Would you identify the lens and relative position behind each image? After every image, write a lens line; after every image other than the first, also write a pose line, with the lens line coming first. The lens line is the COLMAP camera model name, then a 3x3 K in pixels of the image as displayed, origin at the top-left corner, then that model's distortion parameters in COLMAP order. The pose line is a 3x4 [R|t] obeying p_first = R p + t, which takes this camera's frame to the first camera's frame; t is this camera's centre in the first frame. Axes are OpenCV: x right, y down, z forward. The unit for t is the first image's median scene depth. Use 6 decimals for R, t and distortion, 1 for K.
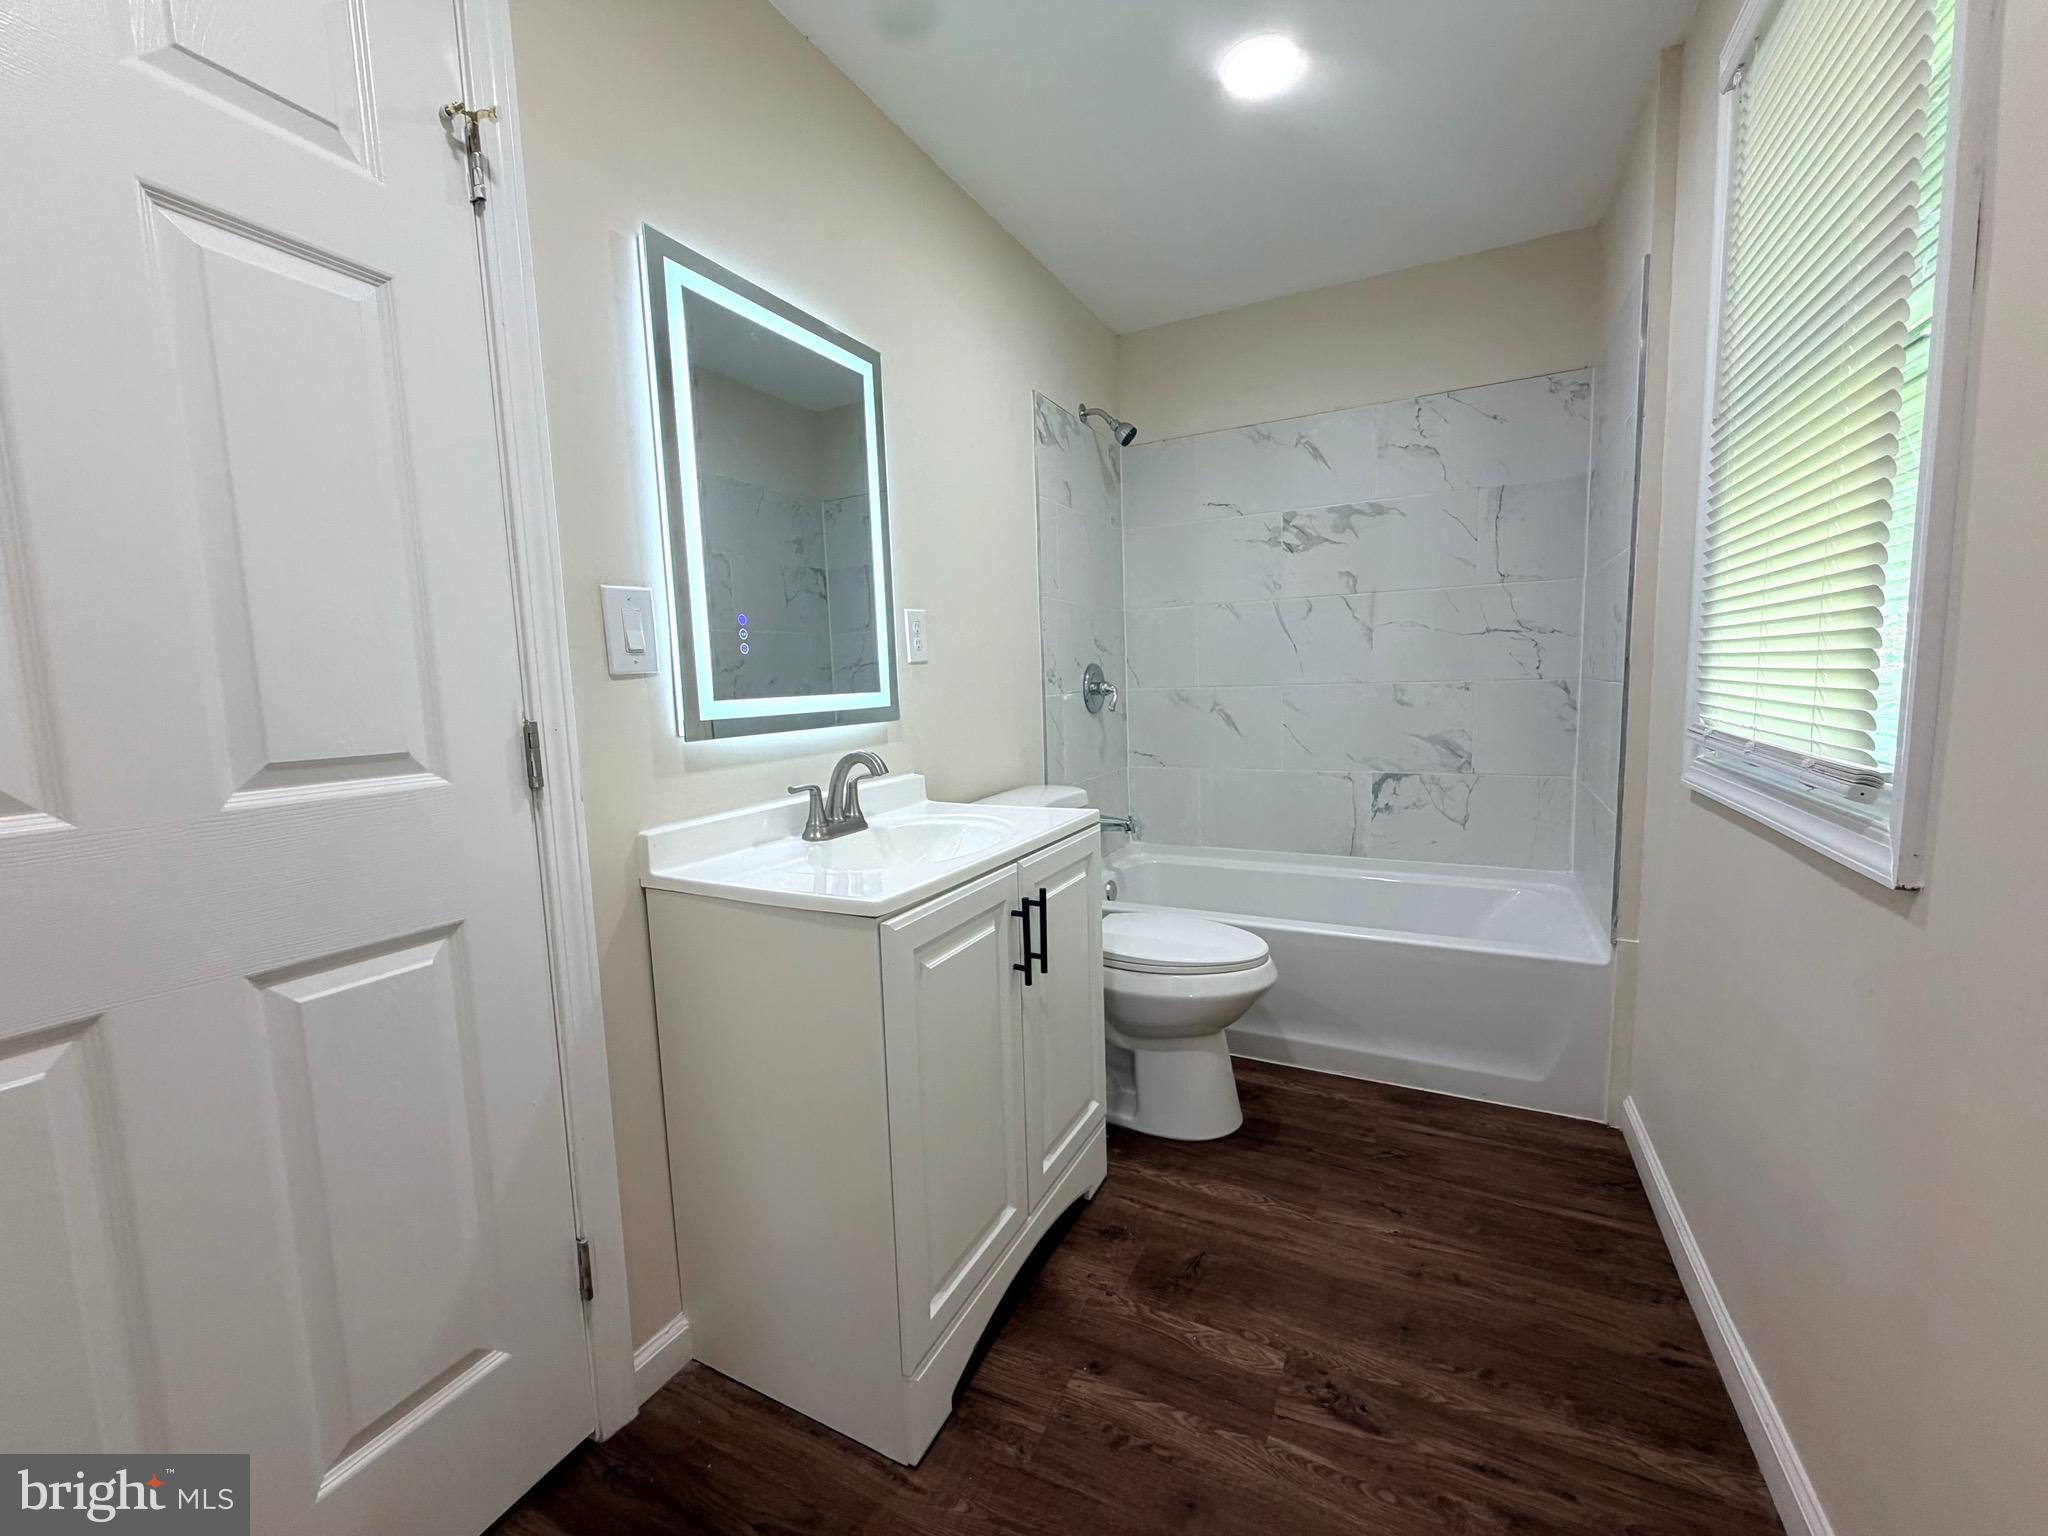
lens RADIAL K [[818.5, 0, 1010.2], [0, 818.5, 758.5], [0, 0, 1]] dist [-0.001972, 0.002100]
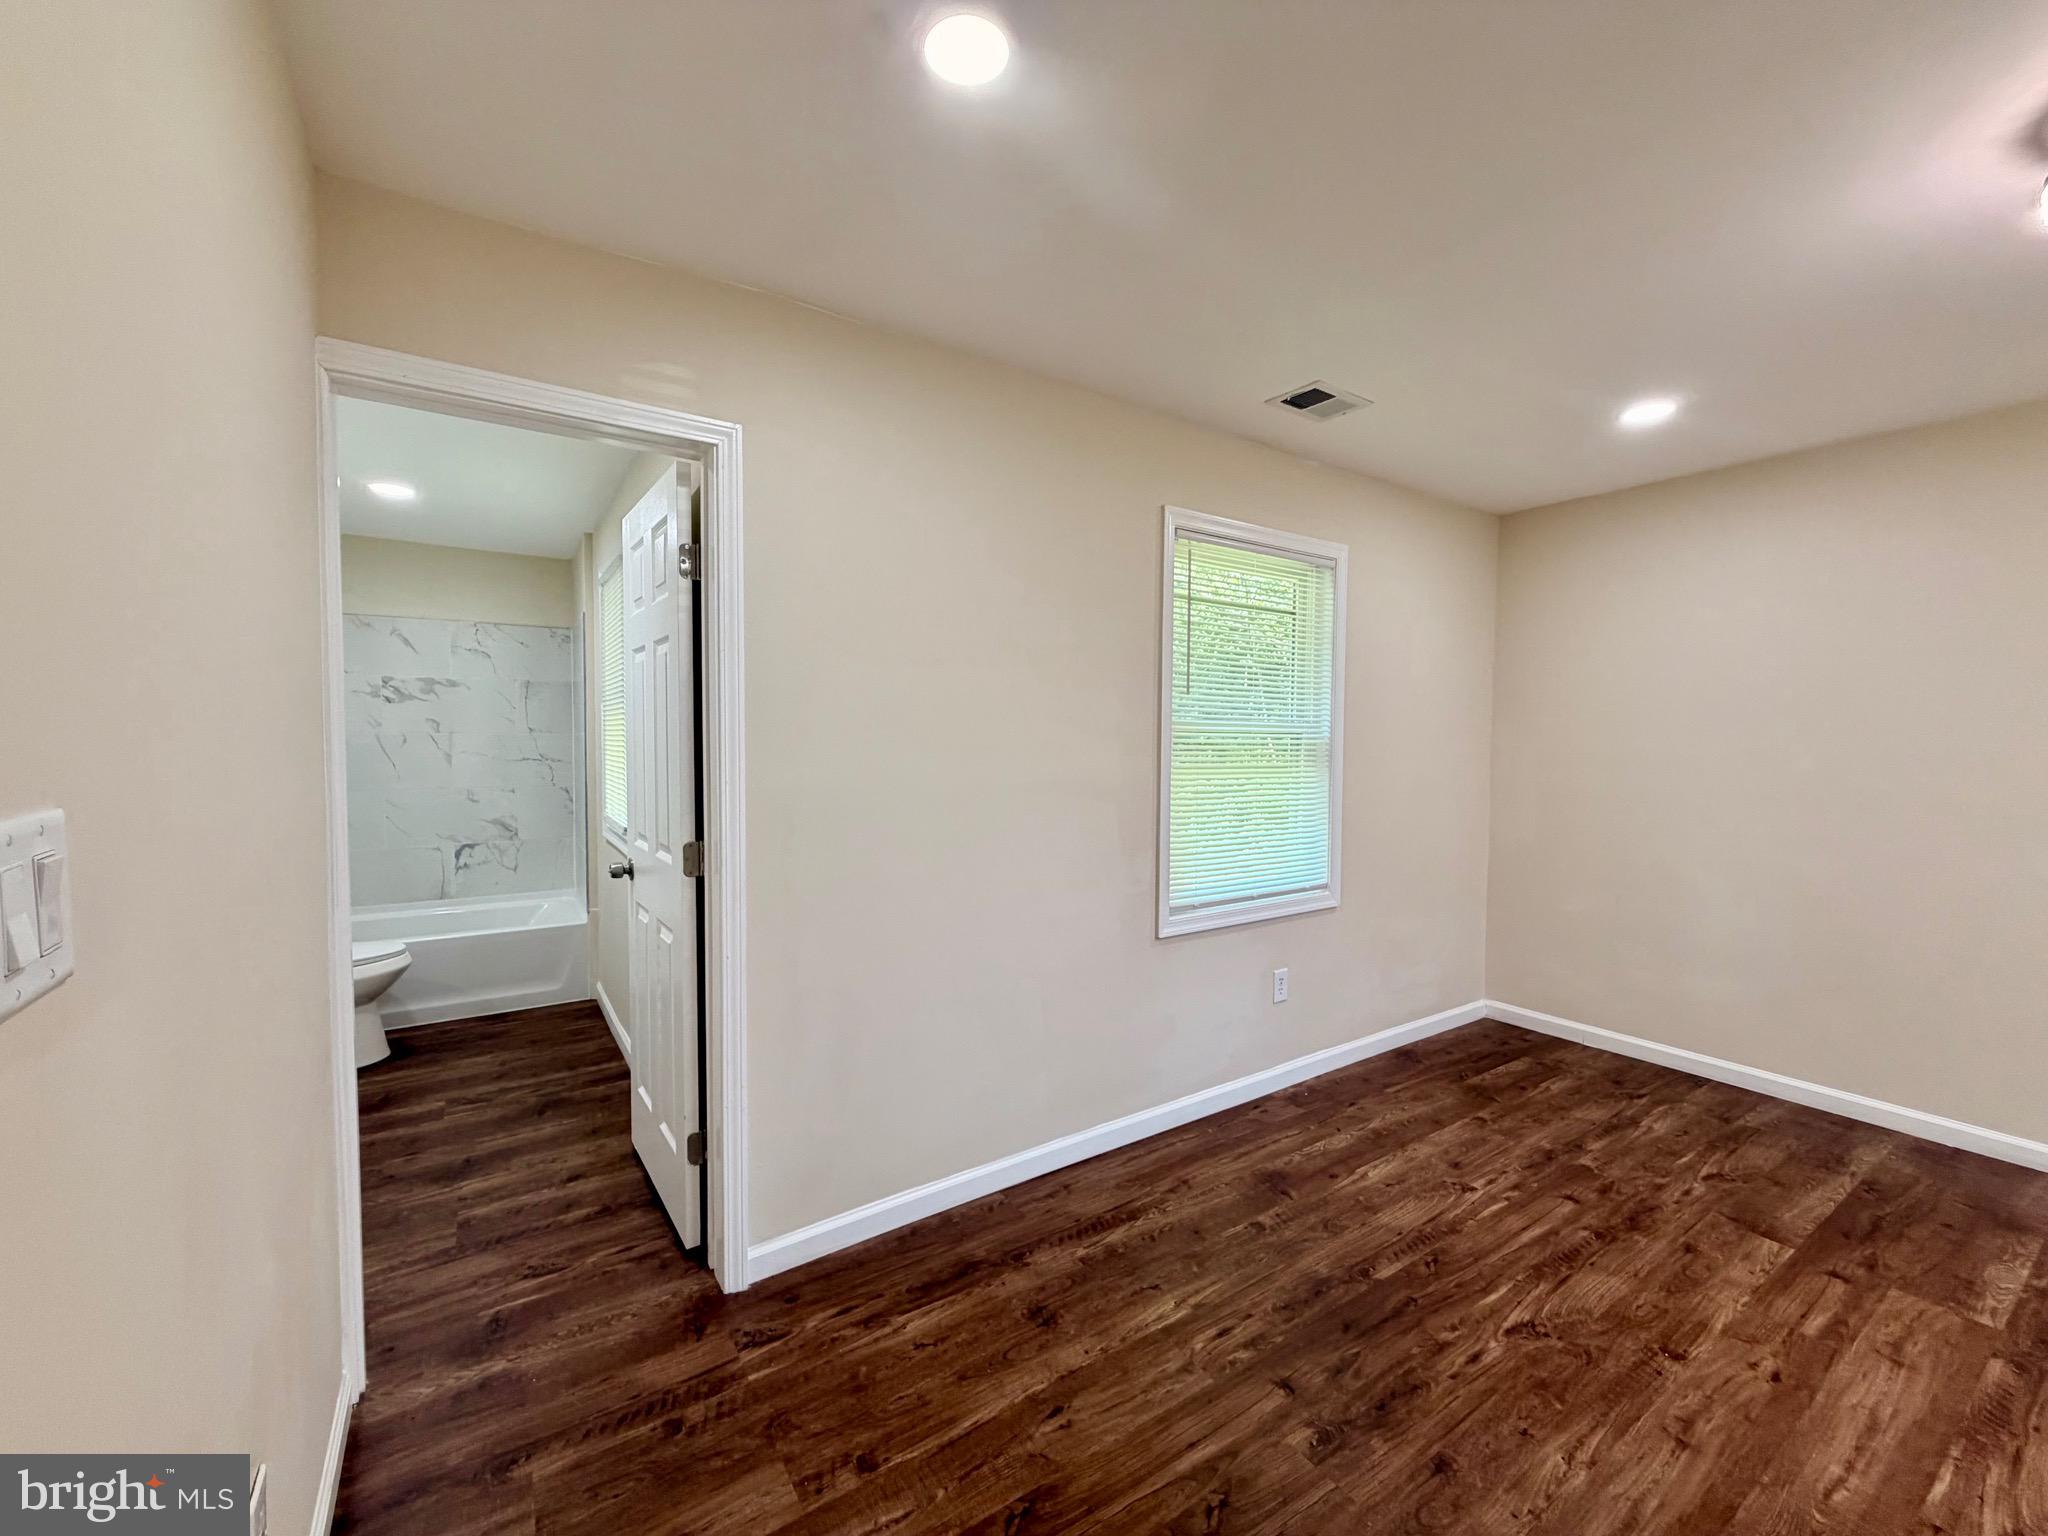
lens RADIAL K [[818.5, 0, 1021.9], [0, 818.5, 778.2], [0, 0, 1]] dist [-0.001972, 0.002100]
pose [[0.483149, -0.005176, 0.875523, -0.536085], [0.064361, 0.997487, -0.029620, 0.008420], [-0.873169, 0.070661, 0.482268, -0.952825]]
